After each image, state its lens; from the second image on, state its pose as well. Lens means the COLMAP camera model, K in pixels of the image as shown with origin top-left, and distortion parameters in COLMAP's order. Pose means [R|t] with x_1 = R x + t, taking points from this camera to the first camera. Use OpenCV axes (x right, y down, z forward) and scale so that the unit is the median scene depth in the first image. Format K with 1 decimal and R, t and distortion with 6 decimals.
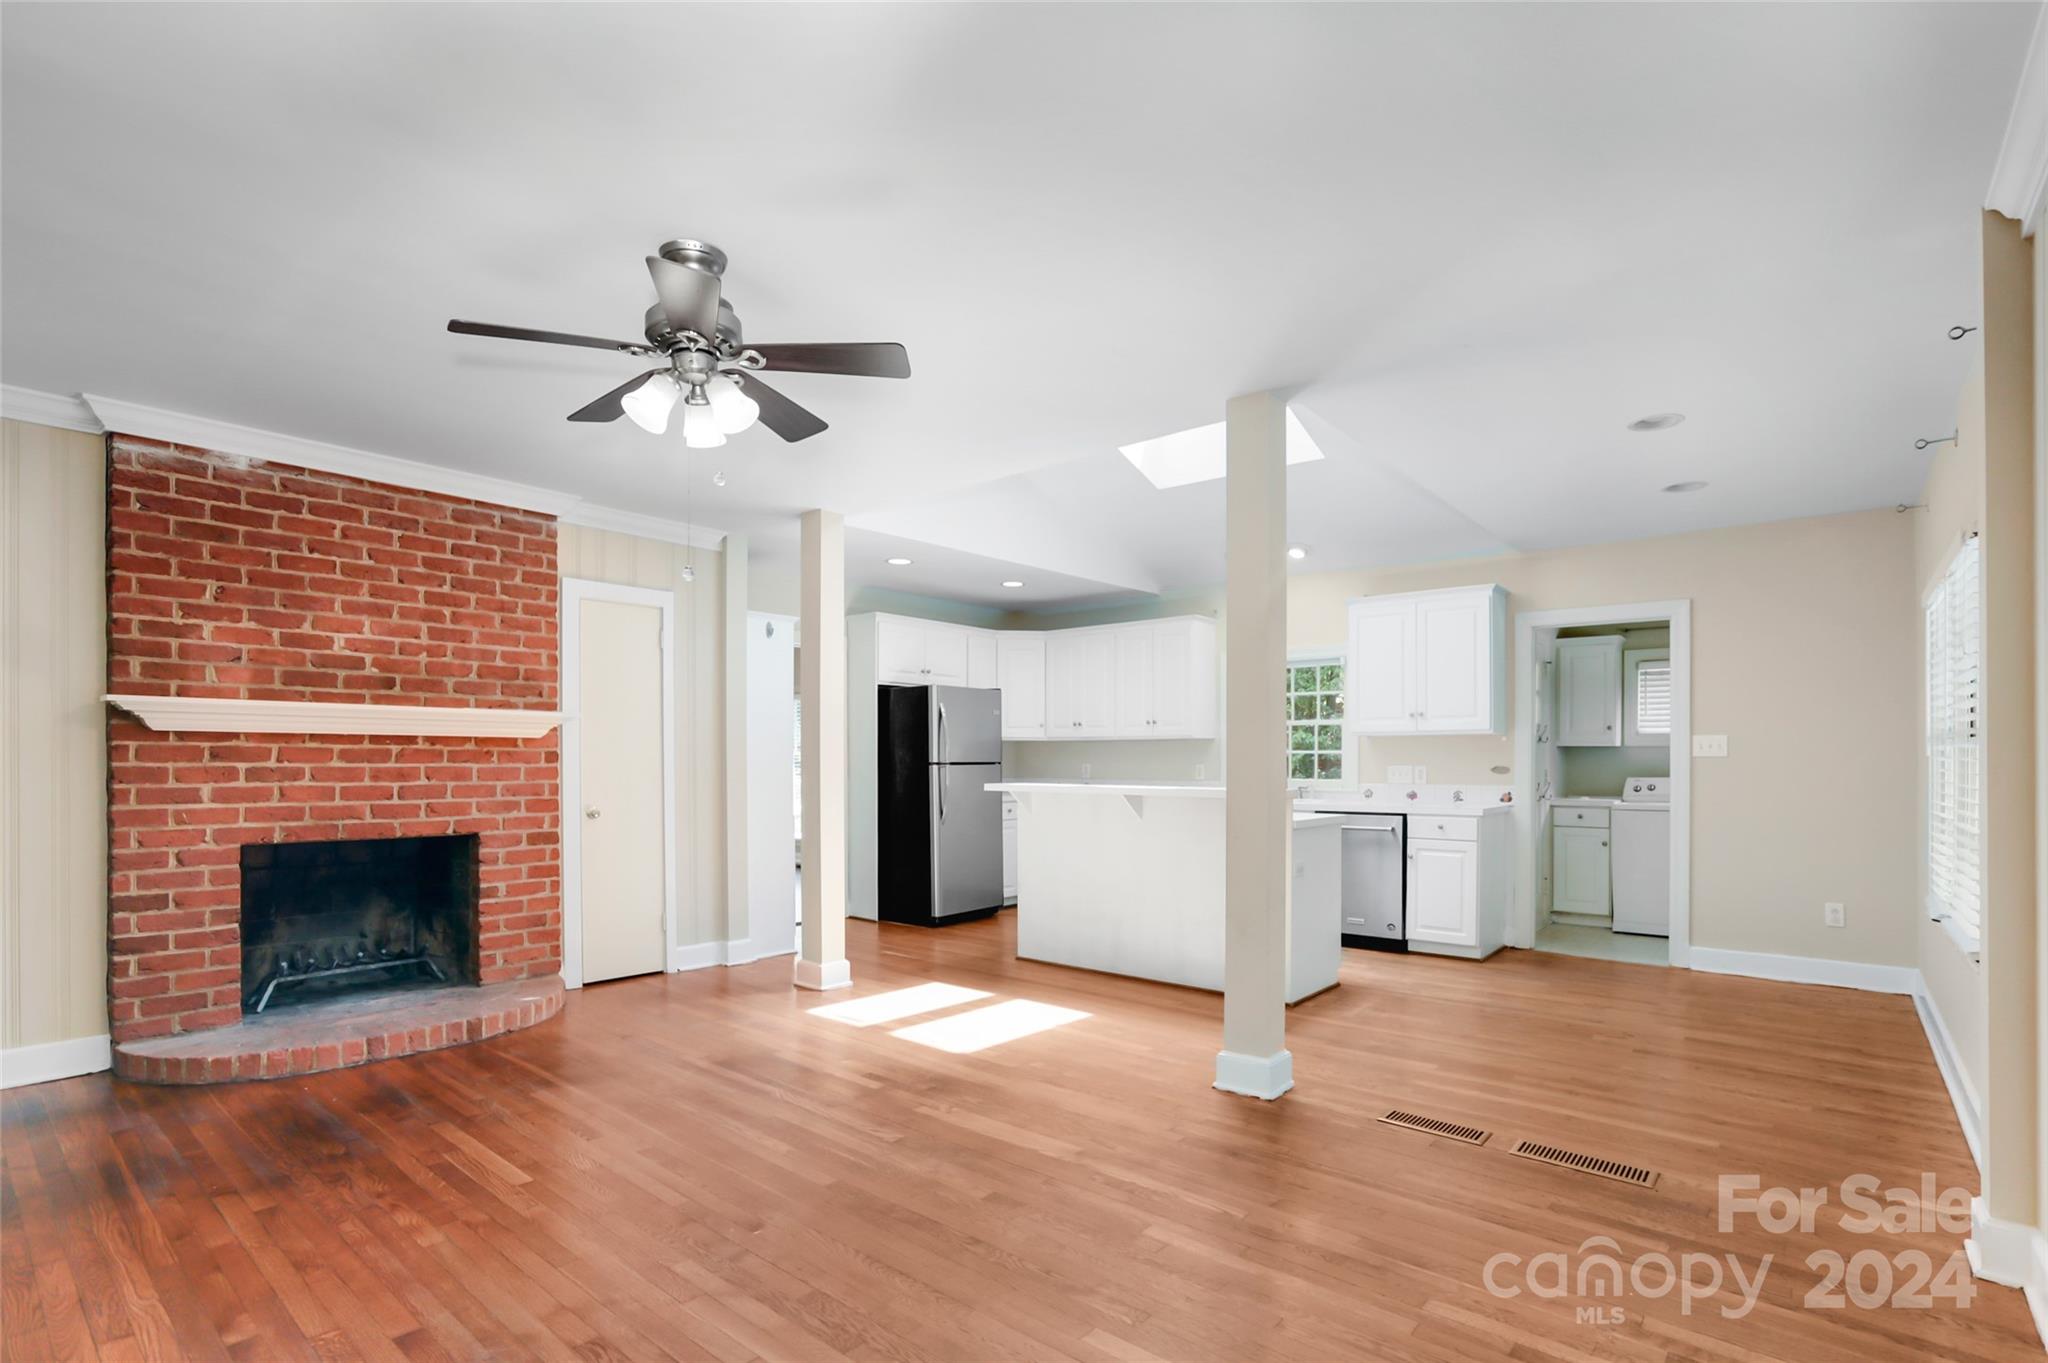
lens RADIAL K [[965.2, 0, 1033.9], [0, 965.2, 760.3], [0, 0, 1]] dist [-0.002683, 0.000528]
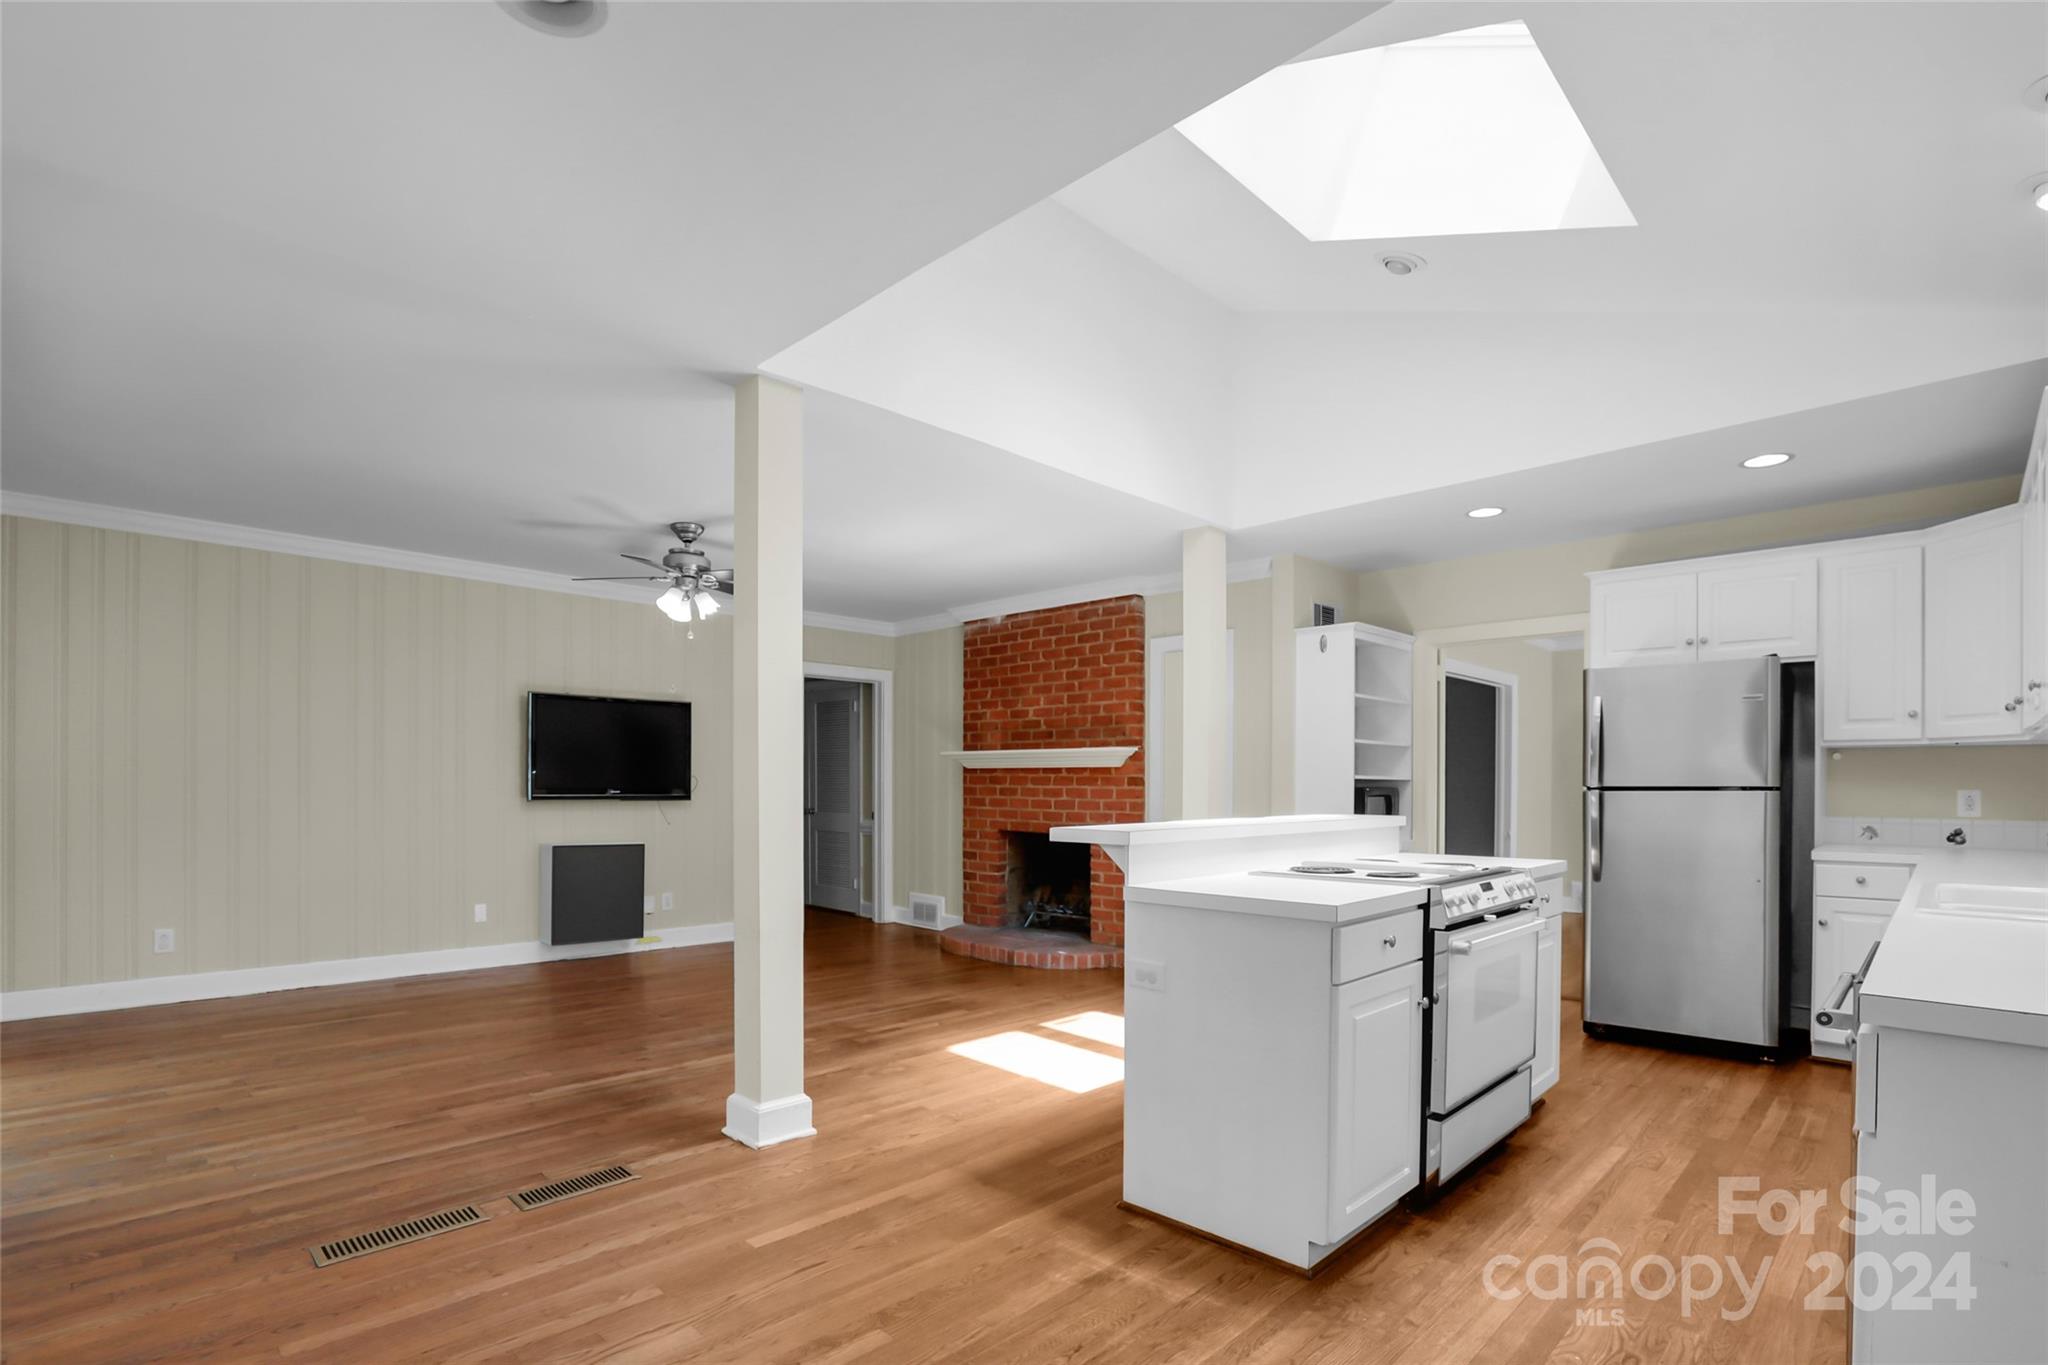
lens RADIAL K [[965.2, 0, 1013.5], [0, 965.2, 794.4], [0, 0, 1]] dist [-0.002683, 0.000528]
pose [[-0.050614, 0.004745, -0.998707, 0.875666], [-0.007583, 0.999958, 0.005136, 0.009351], [0.998689, 0.007834, -0.050576, 0.985482]]
